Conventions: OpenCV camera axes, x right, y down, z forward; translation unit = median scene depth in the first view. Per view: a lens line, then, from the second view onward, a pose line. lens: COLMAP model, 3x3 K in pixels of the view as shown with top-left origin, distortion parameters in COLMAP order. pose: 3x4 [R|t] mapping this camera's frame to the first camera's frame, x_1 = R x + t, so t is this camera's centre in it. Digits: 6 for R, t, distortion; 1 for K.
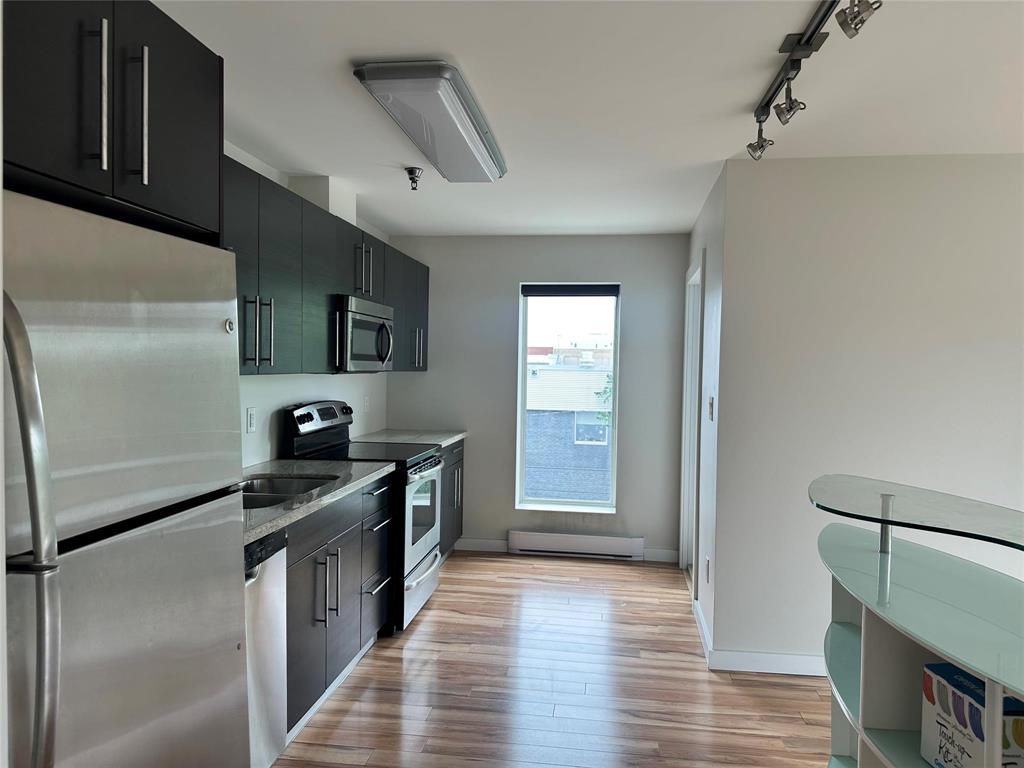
lens RADIAL K [[723.3, 0, 513.0], [0, 723.3, 384.1], [0, 0, 1]] dist [0.037446, -0.043980]
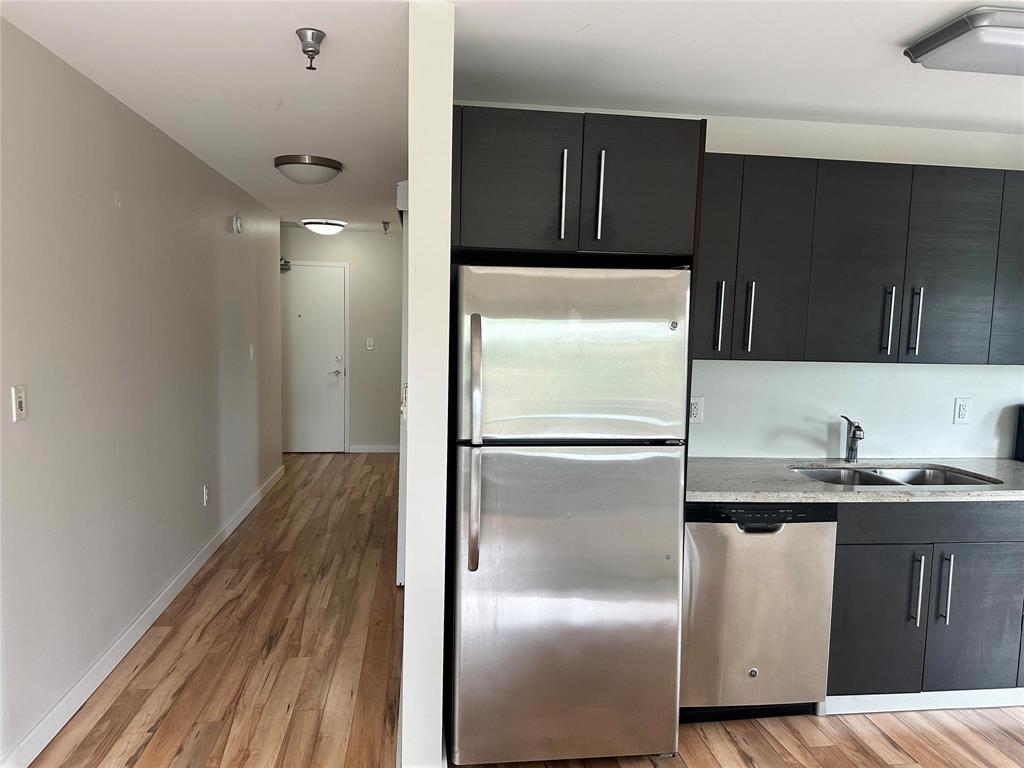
lens RADIAL K [[723.3, 0, 510.0], [0, 723.3, 390.7], [0, 0, 1]] dist [0.037446, -0.043980]
pose [[0.250414, 0.071788, -0.965474, 0.344749], [-0.042875, 0.997091, 0.063019, -0.010897], [0.967189, 0.025614, 0.252763, 0.140353]]
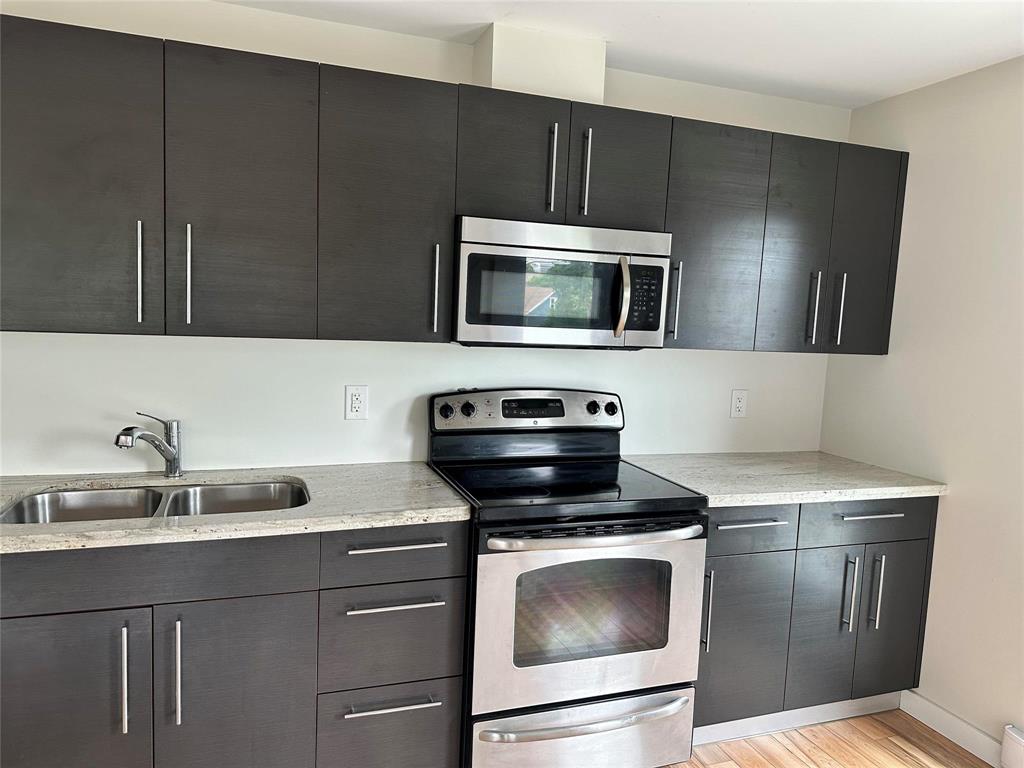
lens RADIAL K [[723.3, 0, 515.3], [0, 723.3, 386.1], [0, 0, 1]] dist [0.037446, -0.043980]
pose [[0.453986, 0.087901, -0.886662, 0.293250], [-0.055748, 0.995974, 0.070194, -0.022508], [0.889263, 0.017563, 0.457059, 0.658142]]
